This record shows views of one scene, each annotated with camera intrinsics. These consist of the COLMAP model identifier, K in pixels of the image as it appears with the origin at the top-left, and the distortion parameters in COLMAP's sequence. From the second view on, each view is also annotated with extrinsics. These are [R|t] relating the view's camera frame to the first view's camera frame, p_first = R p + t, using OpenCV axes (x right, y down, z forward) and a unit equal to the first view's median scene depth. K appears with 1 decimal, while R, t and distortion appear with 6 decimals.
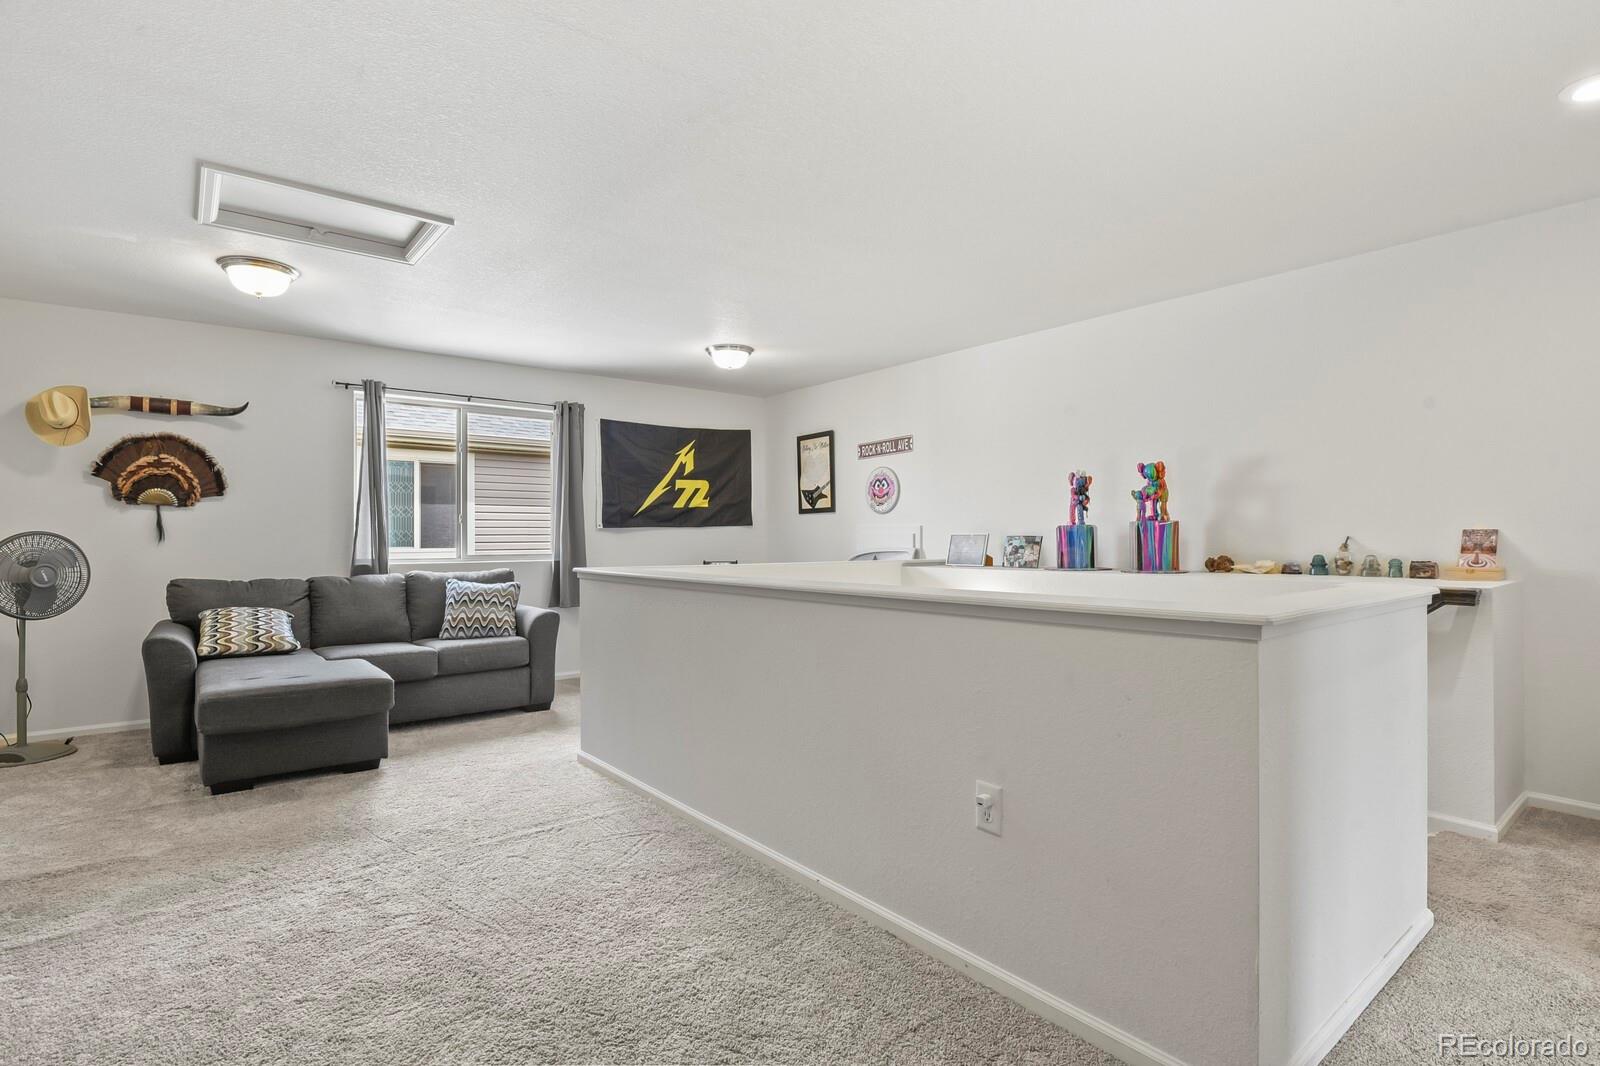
lens RADIAL K [[782.1, 0, 803.0], [0, 782.1, 531.2], [0, 0, 1]] dist [-0.005467, -0.000611]
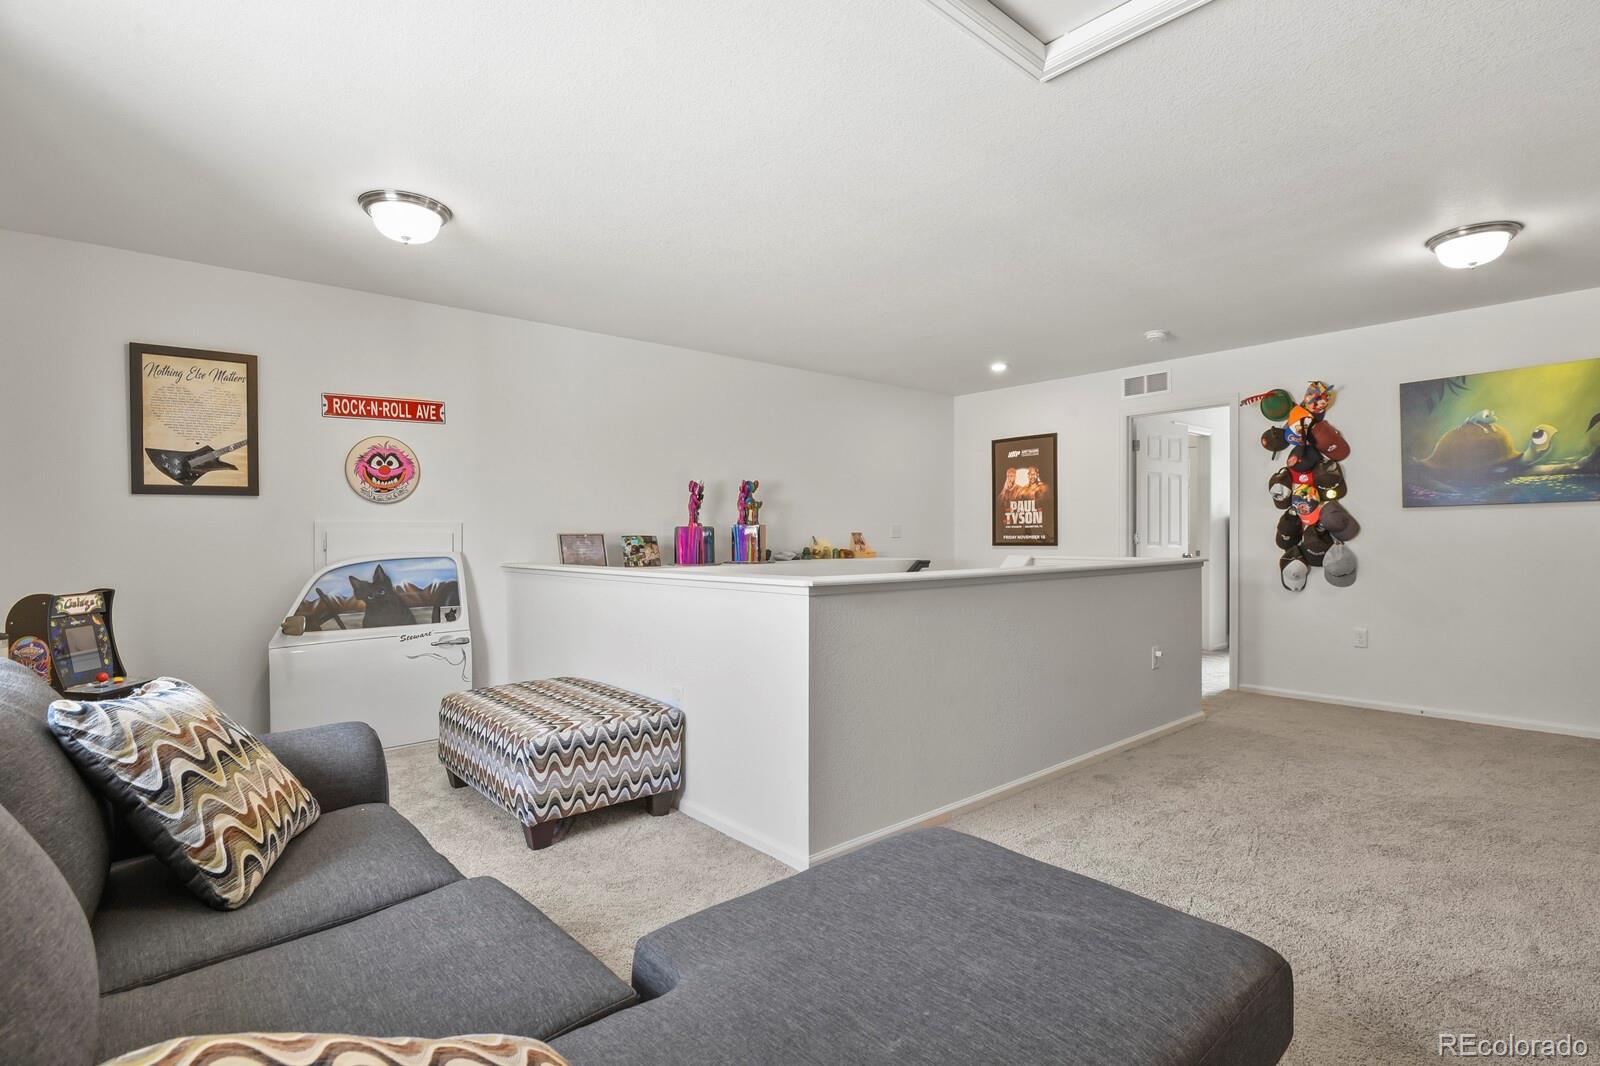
lens RADIAL K [[782.1, 0, 802.5], [0, 782.1, 536.4], [0, 0, 1]] dist [-0.005467, -0.000611]
pose [[-0.035366, 0.007159, 0.999349, -0.608175], [0.000675, 0.999974, -0.007139, 0.011586], [-0.999374, 0.000422, -0.035370, 0.661750]]
